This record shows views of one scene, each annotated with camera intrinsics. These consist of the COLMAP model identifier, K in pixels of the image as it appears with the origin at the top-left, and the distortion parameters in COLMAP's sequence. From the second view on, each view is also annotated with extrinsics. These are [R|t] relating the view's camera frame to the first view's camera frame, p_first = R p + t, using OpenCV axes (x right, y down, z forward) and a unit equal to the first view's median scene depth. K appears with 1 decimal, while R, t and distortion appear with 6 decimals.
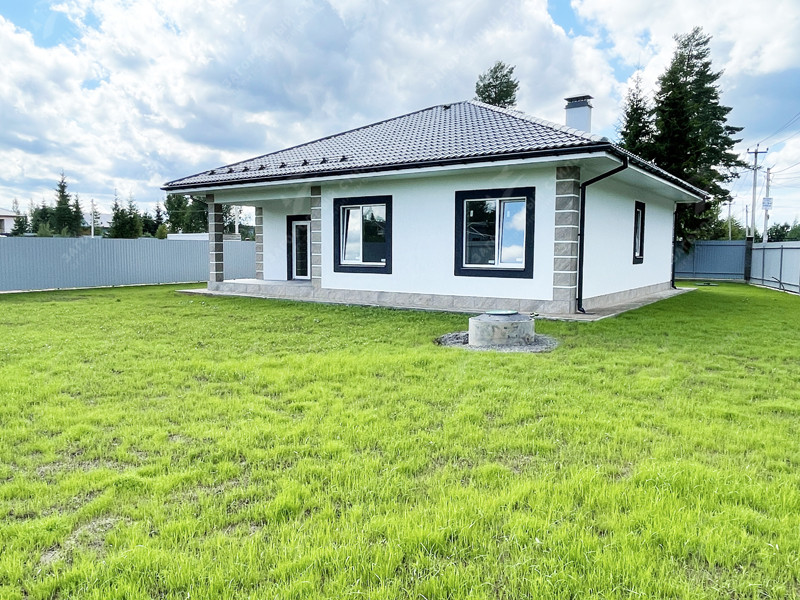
lens RADIAL K [[595.5, 0, 400.0], [0, 595.5, 300.0], [0, 0, 1]] dist [0.001093, -0.000064]
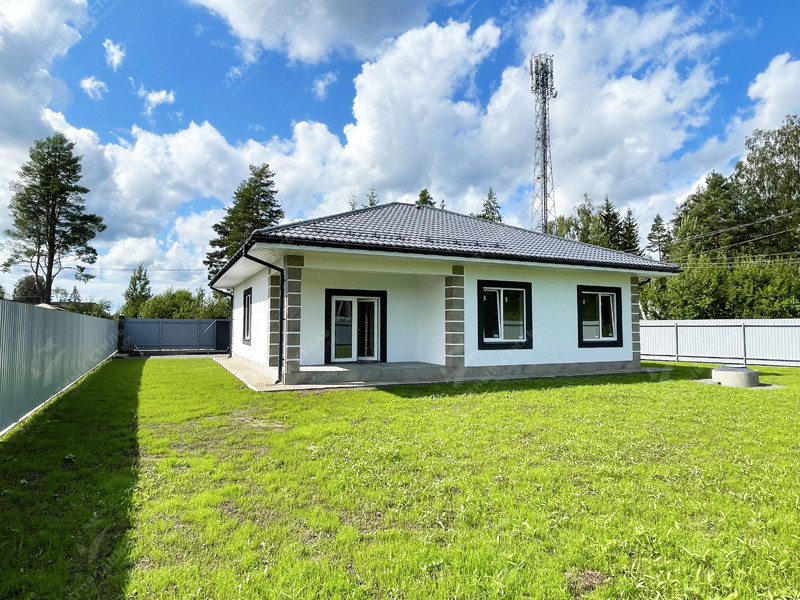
lens RADIAL K [[478.2, 0, 400.0], [0, 478.2, 300.0], [0, 0, 1]] dist [0.000878, 0.000076]
pose [[0.502734, 0.047270, 0.863148, -0.891554], [0.073423, 0.992561, -0.097122, -0.061725], [-0.861317, 0.112201, 0.495523, 0.691206]]
